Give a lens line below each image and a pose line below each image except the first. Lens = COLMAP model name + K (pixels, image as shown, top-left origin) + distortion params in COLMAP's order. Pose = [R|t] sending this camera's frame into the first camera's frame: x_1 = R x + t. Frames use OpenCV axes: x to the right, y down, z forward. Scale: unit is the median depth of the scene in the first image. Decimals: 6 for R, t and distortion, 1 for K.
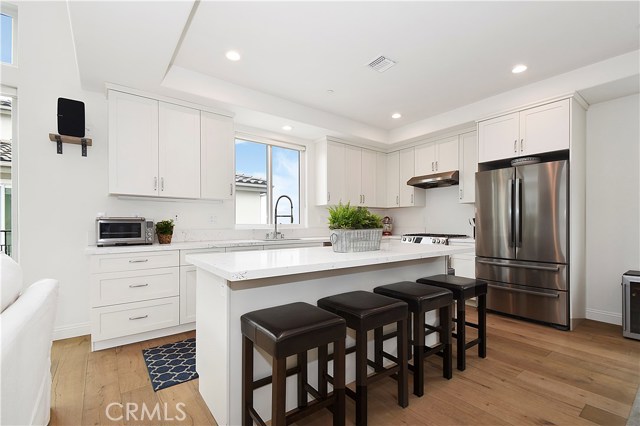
lens RADIAL K [[282.8, 0, 323.1], [0, 282.8, 223.7], [0, 0, 1]] dist [0.002357, -0.000298]
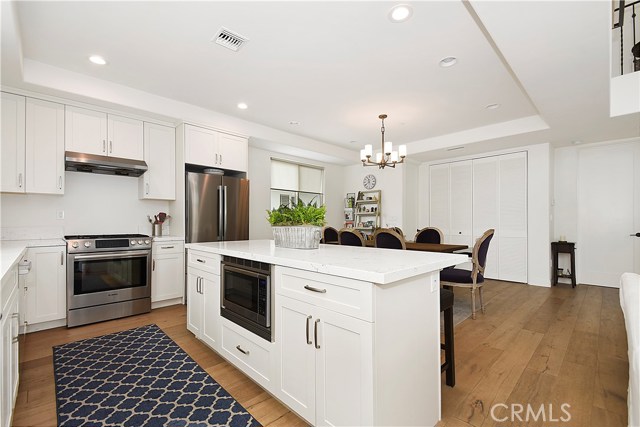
lens RADIAL K [[282.8, 0, 323.1], [0, 282.8, 224.2], [0, 0, 1]] dist [0.002357, -0.000298]
pose [[-0.122270, -0.004760, 0.992485, -0.543751], [-0.004012, 0.999983, 0.004301, 0.003262], [-0.992489, -0.003456, -0.122287, 0.628515]]
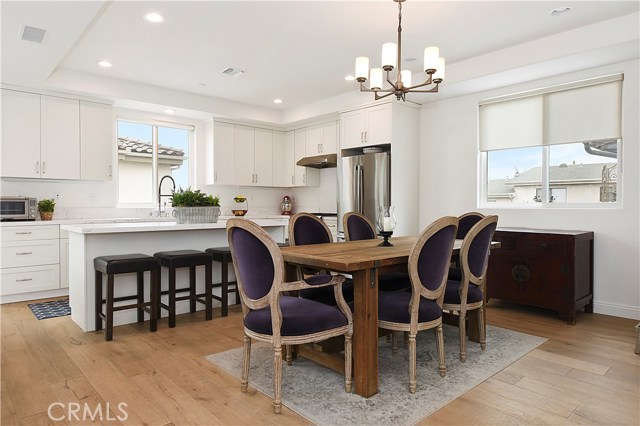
lens RADIAL K [[396.9, 0, 322.8], [0, 396.9, 208.3], [0, 0, 1]] dist [-0.006975, -0.003791]
pose [[0.995320, 0.001716, 0.096615, 0.326758], [-0.002836, 0.999930, 0.011453, 0.002222], [-0.096589, -0.011673, 0.995256, -0.572713]]
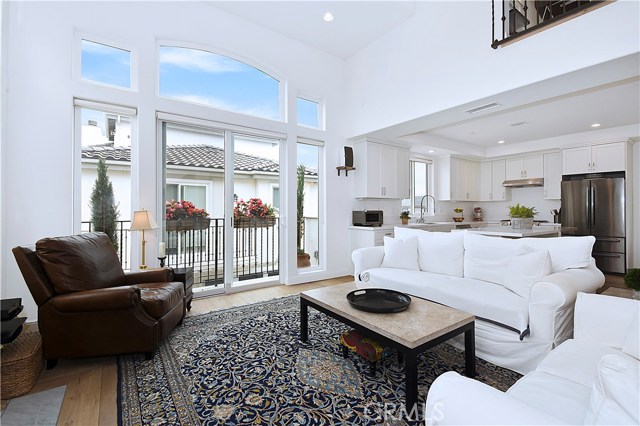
lens RADIAL K [[283.9, 0, 320.0], [0, 283.9, 213.0], [0, 0, 1]] dist [-0.011300, -0.000228]
pose [[0.999089, -0.000154, -0.042675, -0.738553], [0.000678, 0.999924, 0.012281, -0.023280], [0.042669, -0.012299, 0.999014, -0.633737]]
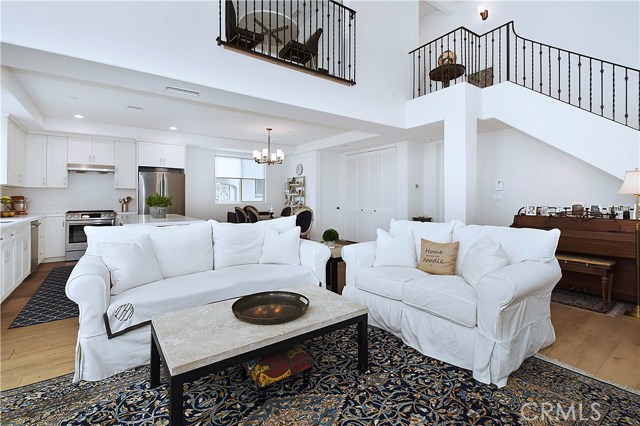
lens RADIAL K [[298.6, 0, 323.8], [0, 298.6, 198.5], [0, 0, 1]] dist [0.002212, -0.000926]
pose [[0.018669, 0.001547, 0.999825, -1.184211], [-0.000924, 0.999998, -0.001530, -0.022308], [-0.999825, -0.000895, 0.018670, -0.117556]]
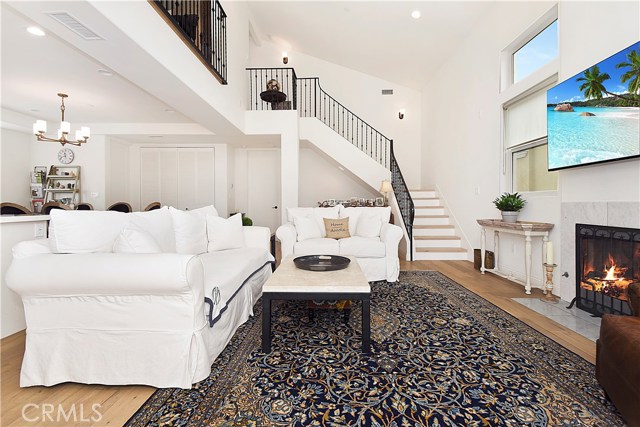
lens RADIAL K [[288.4, 0, 331.6], [0, 288.4, 206.7], [0, 0, 1]] dist [-0.000260, -0.000709]
pose [[-0.798468, 0.000543, 0.602038, -1.077882], [0.003877, 0.999983, 0.004241, 0.039296], [-0.602025, 0.005720, -0.798457, 0.535958]]
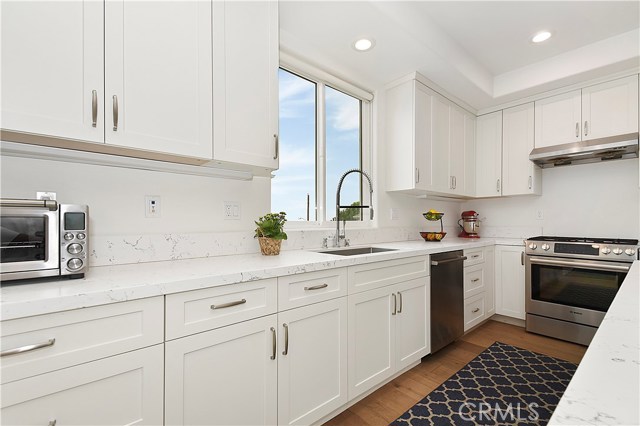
lens RADIAL K [[282.8, 0, 323.1], [0, 282.8, 223.7], [0, 0, 1]] dist [0.002357, -0.000298]
pose [[0.997679, 0.000547, 0.068097, -0.266488], [-0.001066, 0.999971, 0.007585, 0.002285], [-0.068091, -0.007640, 0.997650, 0.507269]]
